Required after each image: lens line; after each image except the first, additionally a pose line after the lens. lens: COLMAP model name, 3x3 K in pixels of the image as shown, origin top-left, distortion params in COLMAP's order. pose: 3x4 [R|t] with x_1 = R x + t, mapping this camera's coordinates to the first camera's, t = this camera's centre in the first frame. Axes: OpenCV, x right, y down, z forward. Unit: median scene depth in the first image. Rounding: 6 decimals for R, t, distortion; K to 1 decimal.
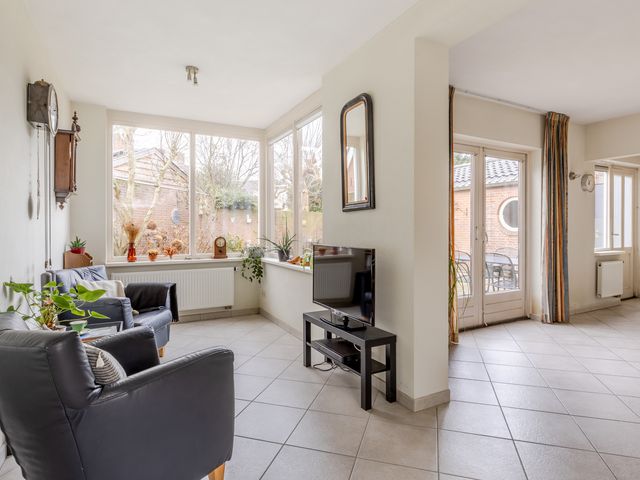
lens RADIAL K [[362.5, 0, 321.0], [0, 362.5, 245.0], [0, 0, 1]] dist [-0.000284, 0.000202]
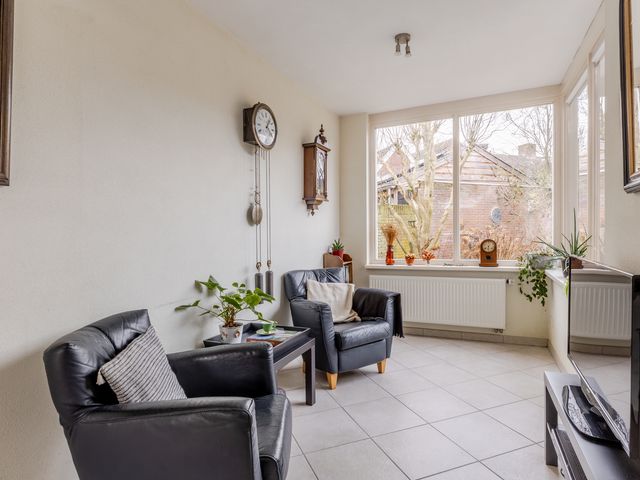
lens RADIAL K [[362.5, 0, 321.0], [0, 362.5, 245.0], [0, 0, 1]] dist [-0.000284, 0.000202]
pose [[0.608256, 0.014263, -0.793613, 0.134411], [-0.013205, 0.999882, 0.007849, -0.012050], [0.793631, 0.005705, 0.608373, 0.244703]]
